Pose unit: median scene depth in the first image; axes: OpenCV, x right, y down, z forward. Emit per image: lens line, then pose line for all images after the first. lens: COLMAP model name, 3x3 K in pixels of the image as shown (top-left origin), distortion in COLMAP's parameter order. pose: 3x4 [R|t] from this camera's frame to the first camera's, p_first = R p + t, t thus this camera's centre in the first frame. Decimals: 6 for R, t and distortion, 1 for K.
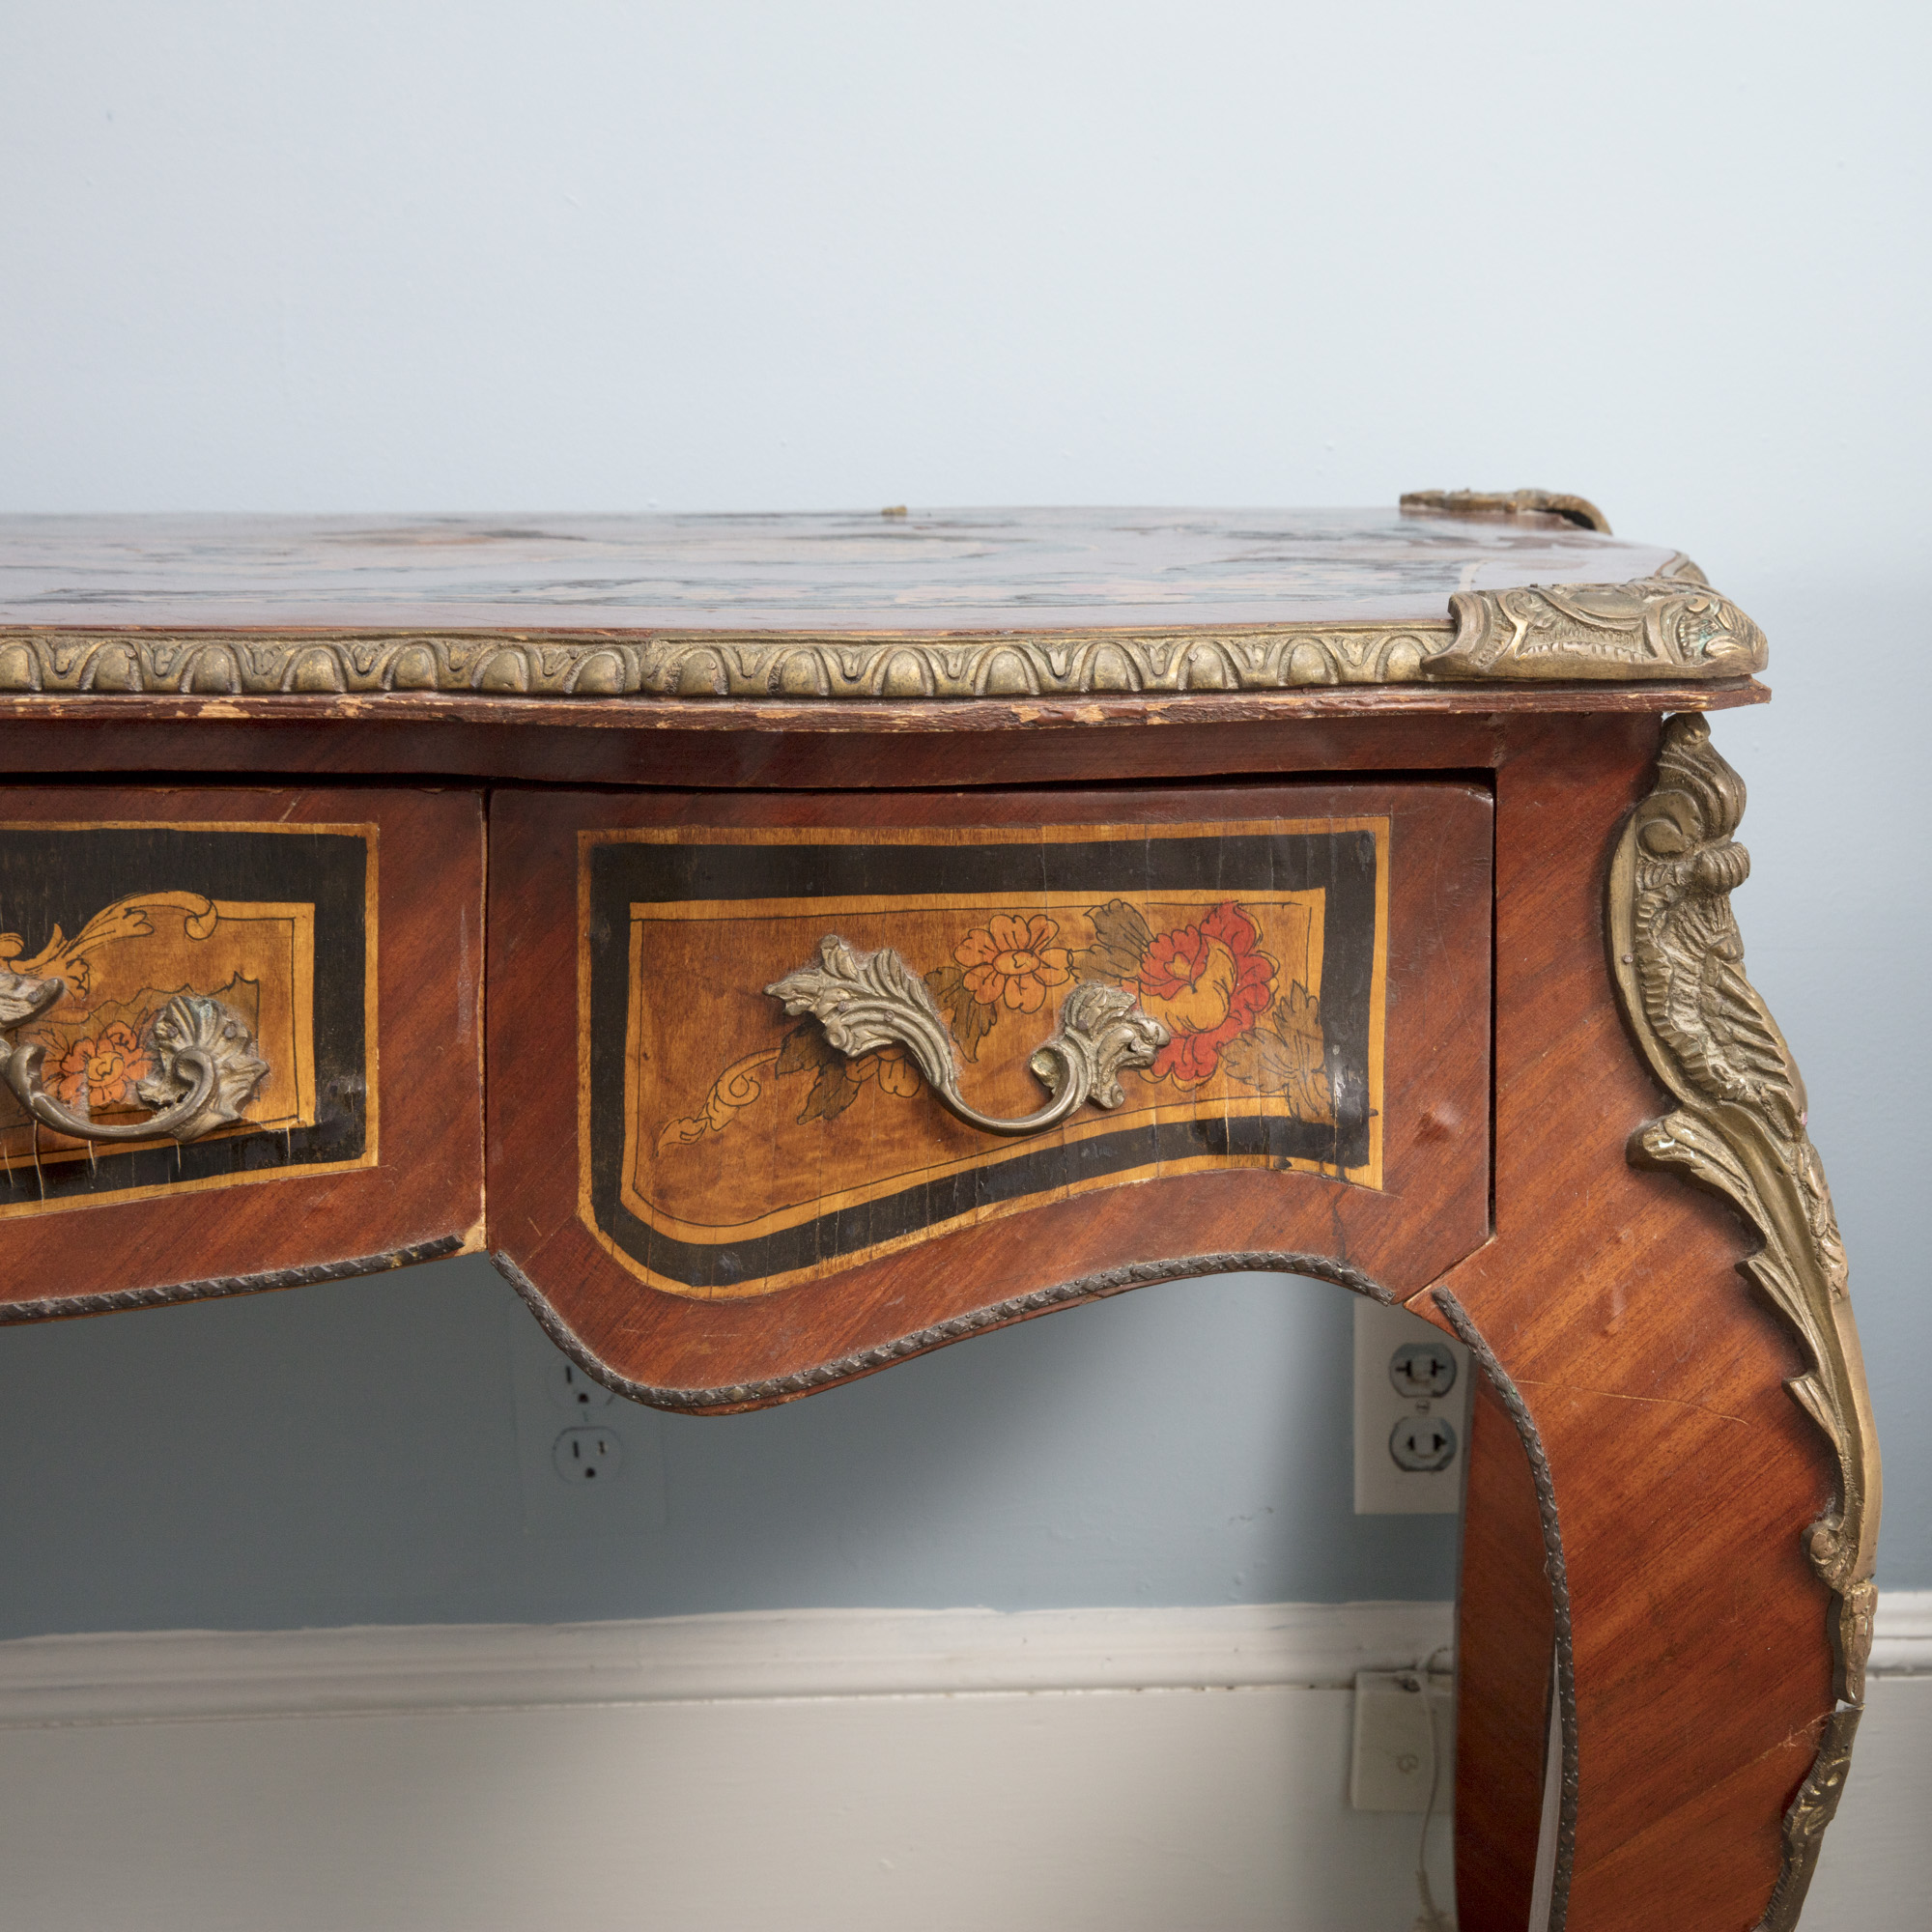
lens RADIAL K [[3358.0, 0, 1383.0], [0, 3358.0, 969.3], [0, 0, 1]] dist [-0.024128, 0.152448]
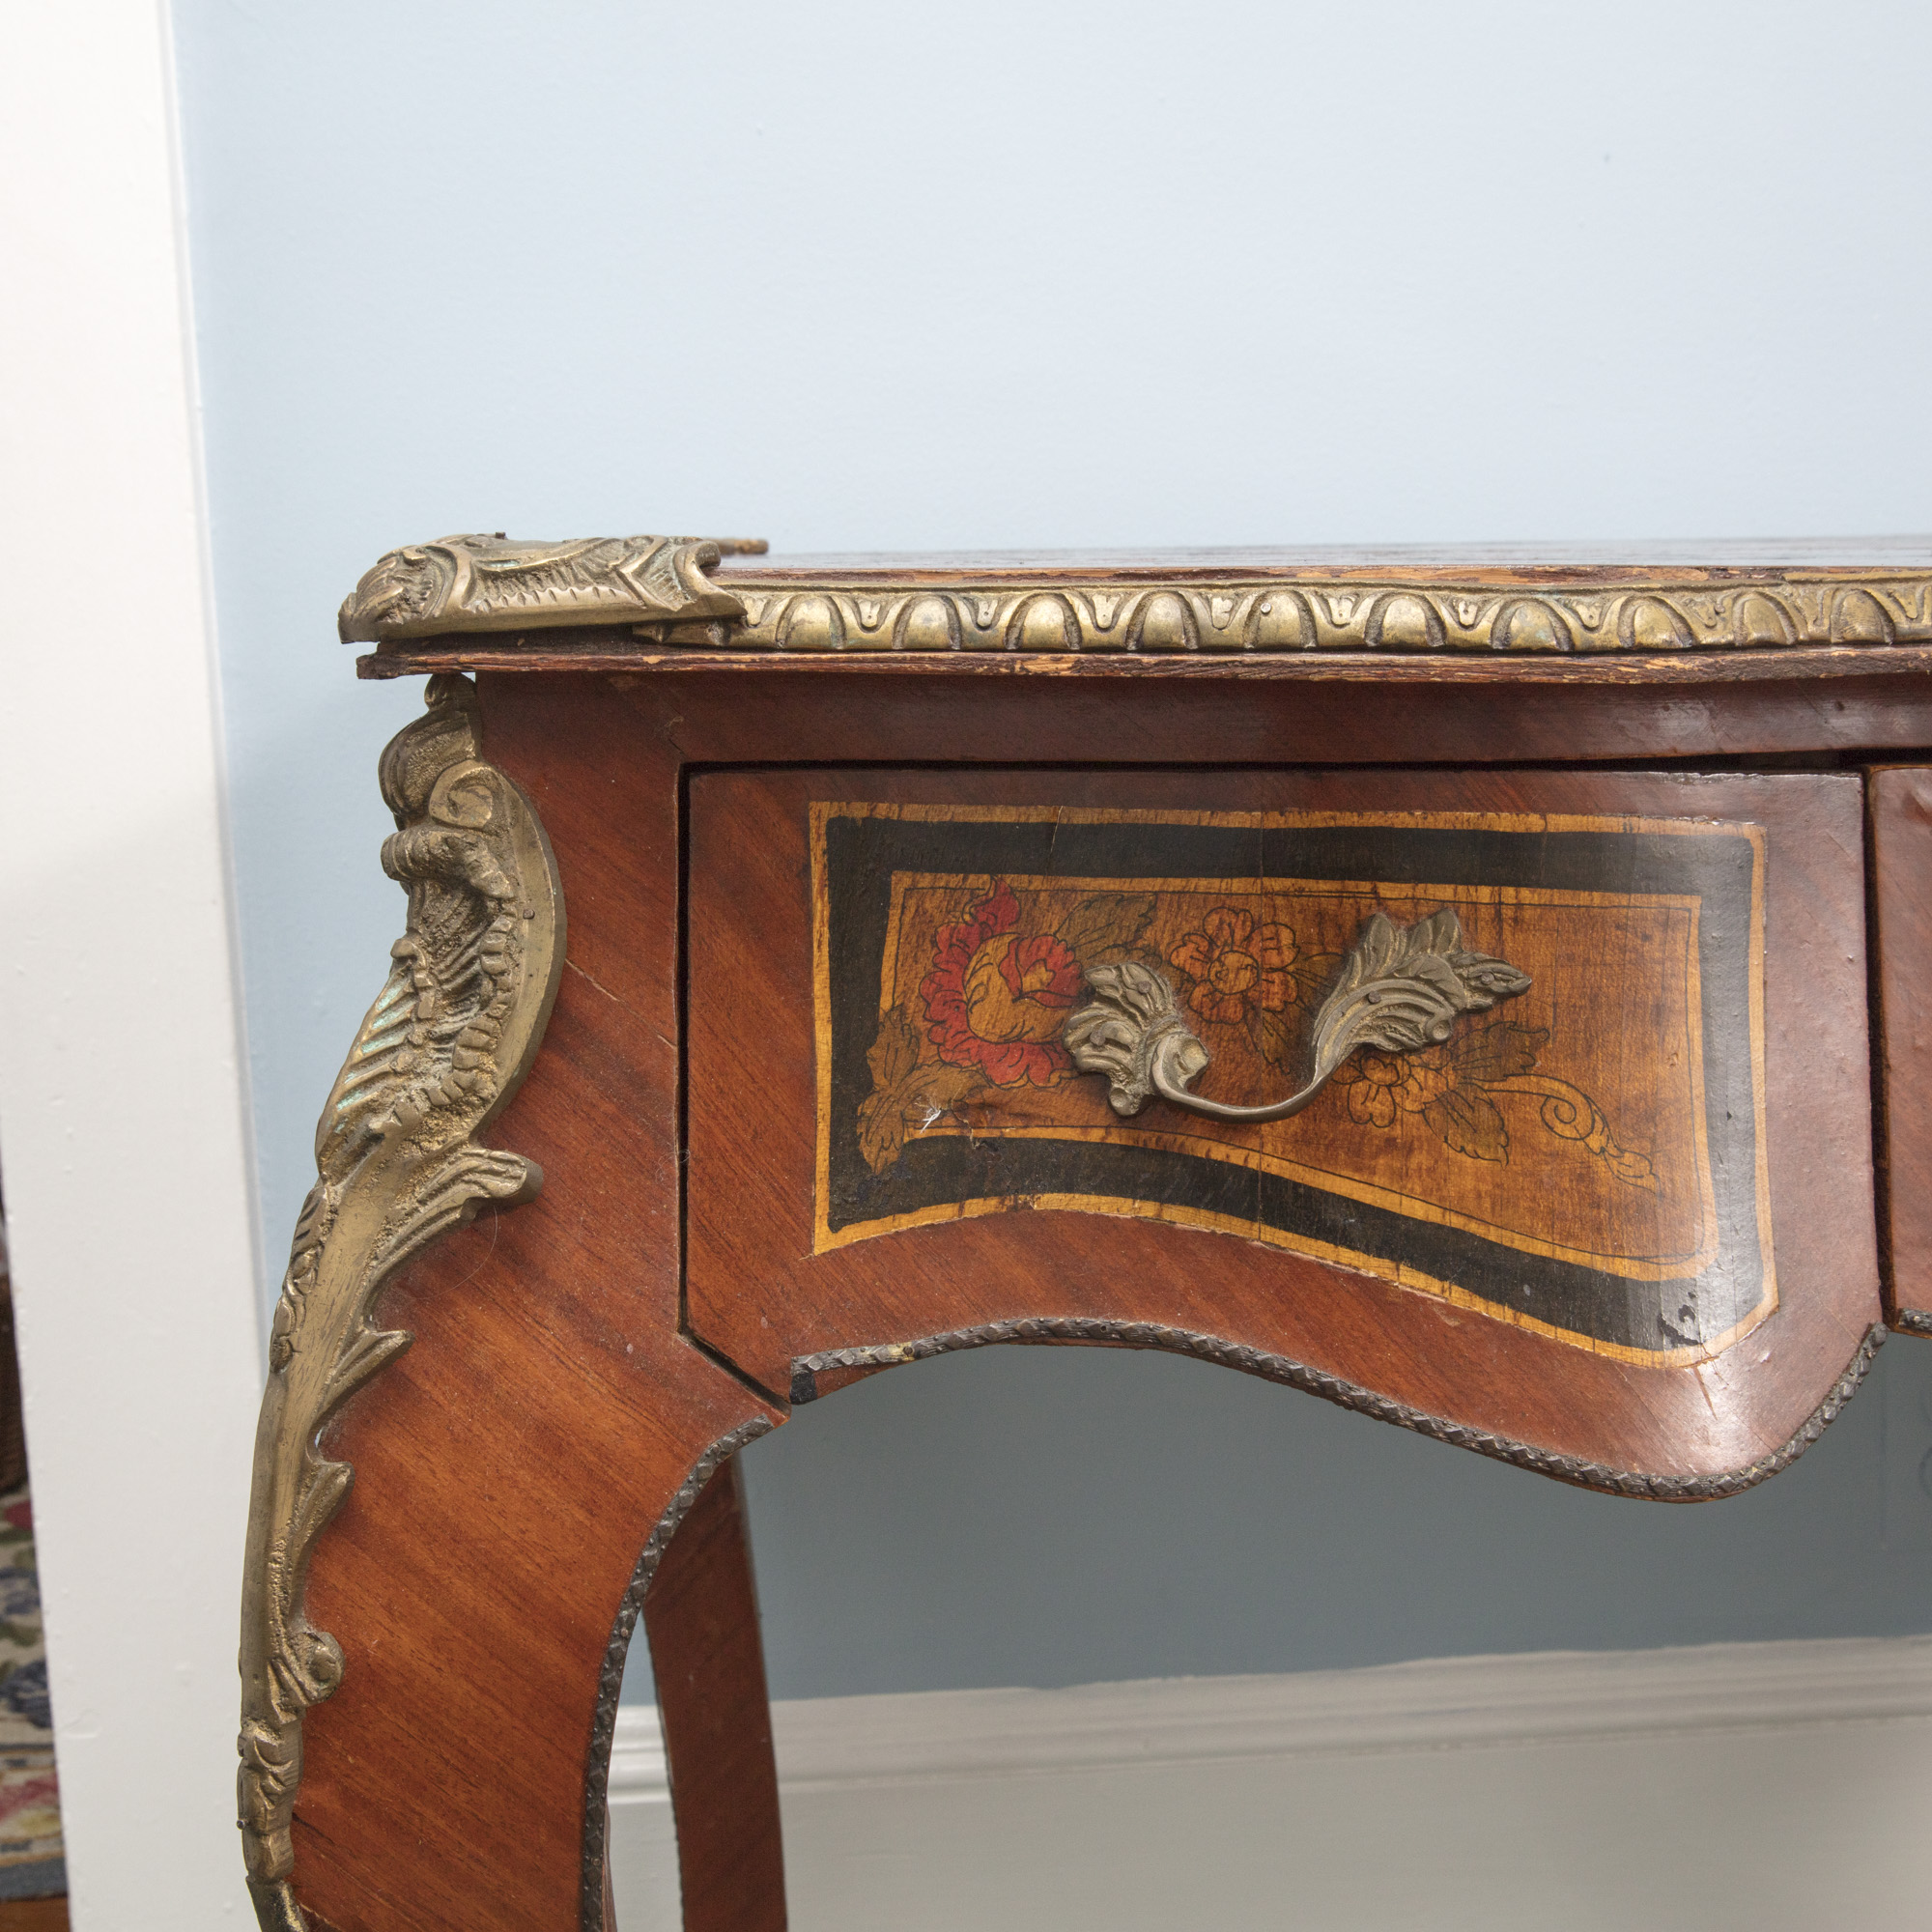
lens RADIAL K [[2774.4, 0, 962.0], [0, 2774.4, 1005.6], [0, 0, 1]] dist [-0.015354, -0.007333]
pose [[0.999734, -0.021444, 0.008461, -0.991565], [0.021520, 0.999728, -0.008989, 0.007631], [-0.008266, 0.009169, 0.999924, 0.291314]]
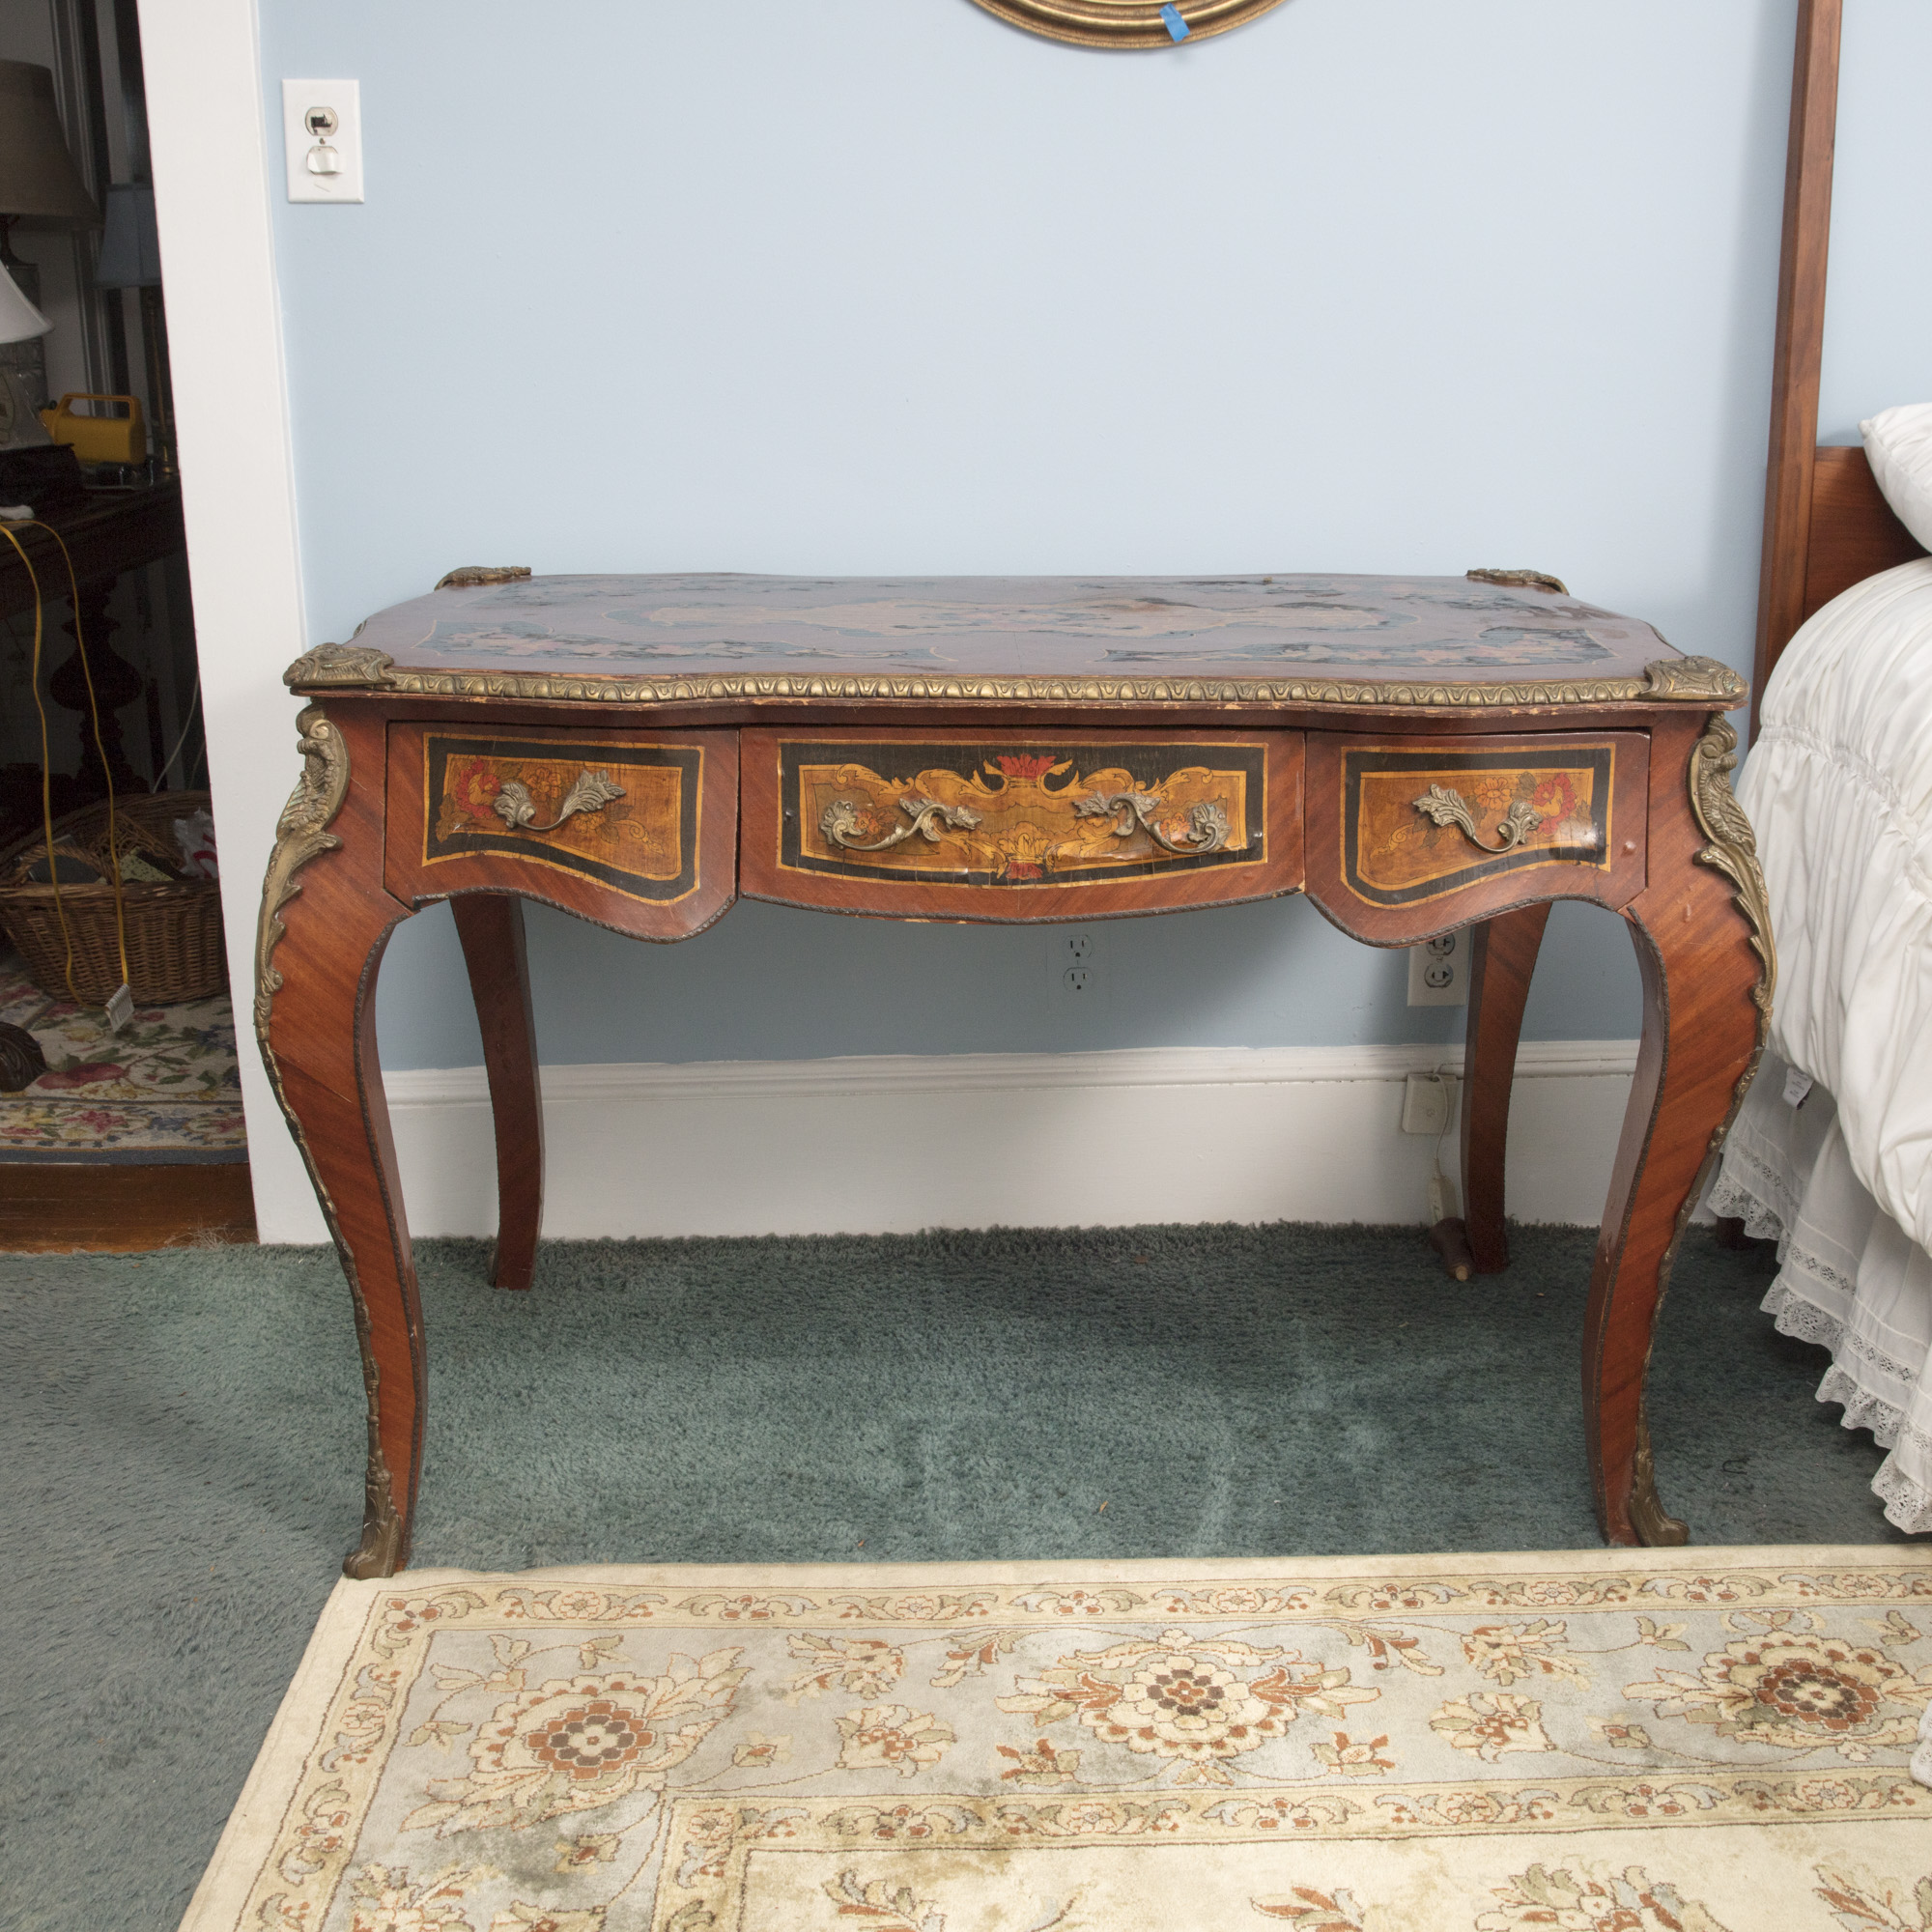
lens RADIAL K [[2170.8, 0, 1028.3], [0, 2170.8, 872.5], [0, 0, 1]] dist [-0.117126, 0.072048]
pose [[0.999916, 0.003054, 0.012580, -0.529314], [-0.004011, 0.997045, 0.076712, -0.074895], [-0.012309, -0.076756, 0.996974, -0.851120]]
